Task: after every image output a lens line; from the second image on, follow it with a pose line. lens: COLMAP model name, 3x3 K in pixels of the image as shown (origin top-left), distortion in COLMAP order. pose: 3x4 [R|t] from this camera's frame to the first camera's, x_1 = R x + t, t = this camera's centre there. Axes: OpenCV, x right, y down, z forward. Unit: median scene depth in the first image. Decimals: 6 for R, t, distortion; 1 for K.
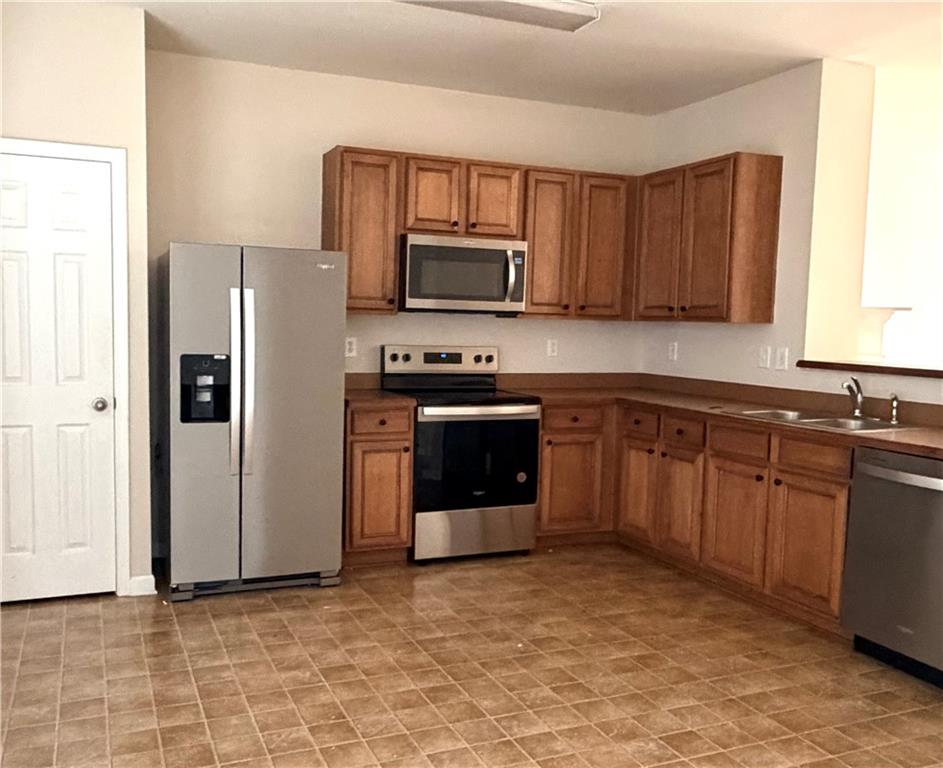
lens RADIAL K [[851.8, 0, 434.2], [0, 851.8, 394.4], [0, 0, 1]] dist [-0.006584, -0.001431]
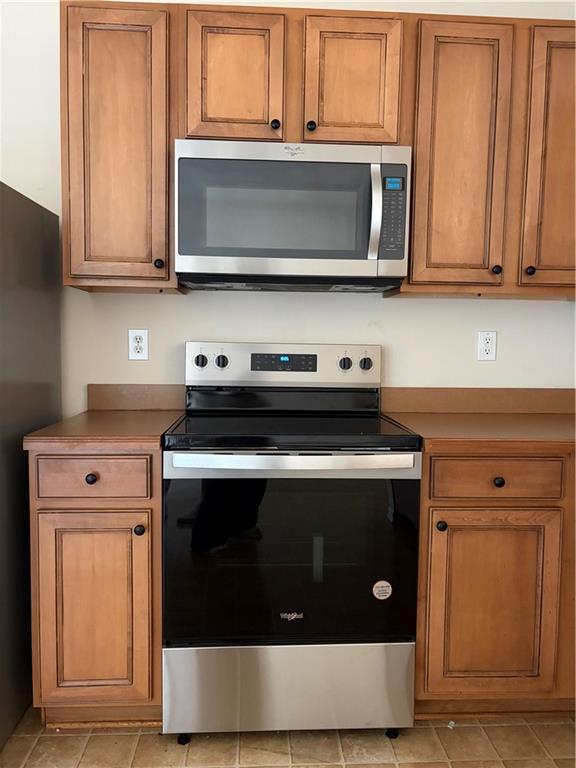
lens RADIAL K [[587.3, 0, 288.0], [0, 587.3, 384.0], [0, 0, 1]] dist [0.011317, 0.003153]
pose [[0.943486, 0.013548, -0.331136, 0.162680], [-0.019524, 0.999701, -0.014728, -0.021490], [0.330837, 0.020360, 0.943468, 0.628528]]
